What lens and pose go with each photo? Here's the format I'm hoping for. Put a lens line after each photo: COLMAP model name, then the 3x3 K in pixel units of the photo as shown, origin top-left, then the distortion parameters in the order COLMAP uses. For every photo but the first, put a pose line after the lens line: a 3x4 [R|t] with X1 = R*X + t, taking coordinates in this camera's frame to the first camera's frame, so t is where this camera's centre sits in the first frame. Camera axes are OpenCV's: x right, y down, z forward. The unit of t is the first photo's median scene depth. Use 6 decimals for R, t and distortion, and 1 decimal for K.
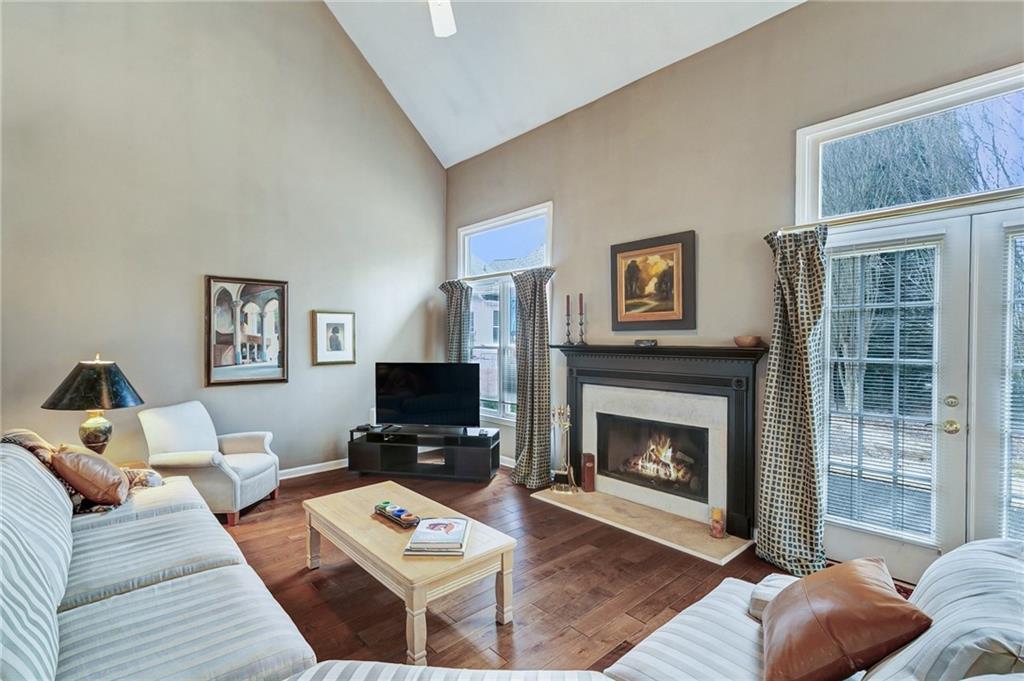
lens RADIAL K [[468.6, 0, 509.2], [0, 468.6, 342.2], [0, 0, 1]] dist [0.000648, -0.000194]
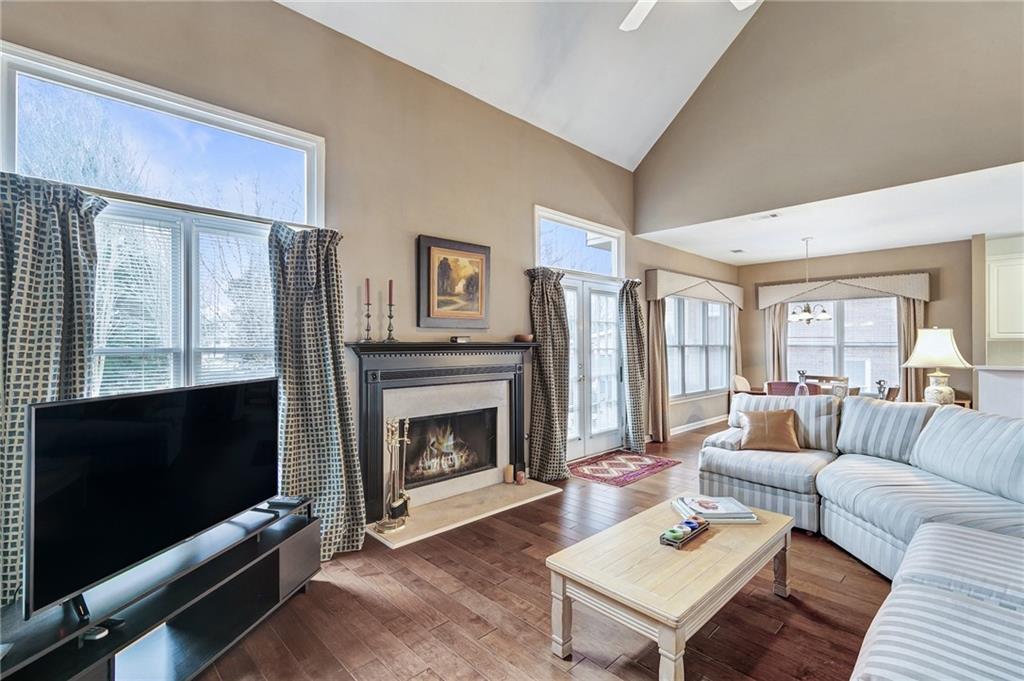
lens RADIAL K [[450.2, 0, 512.0], [0, 450.2, 340.5], [0, 0, 1]] dist [0.000902, 0.000023]
pose [[-0.028057, 0.006170, 0.999587, -0.700534], [0.010536, 0.999927, -0.005877, 0.010369], [-0.999551, 0.010367, -0.028120, 0.881288]]
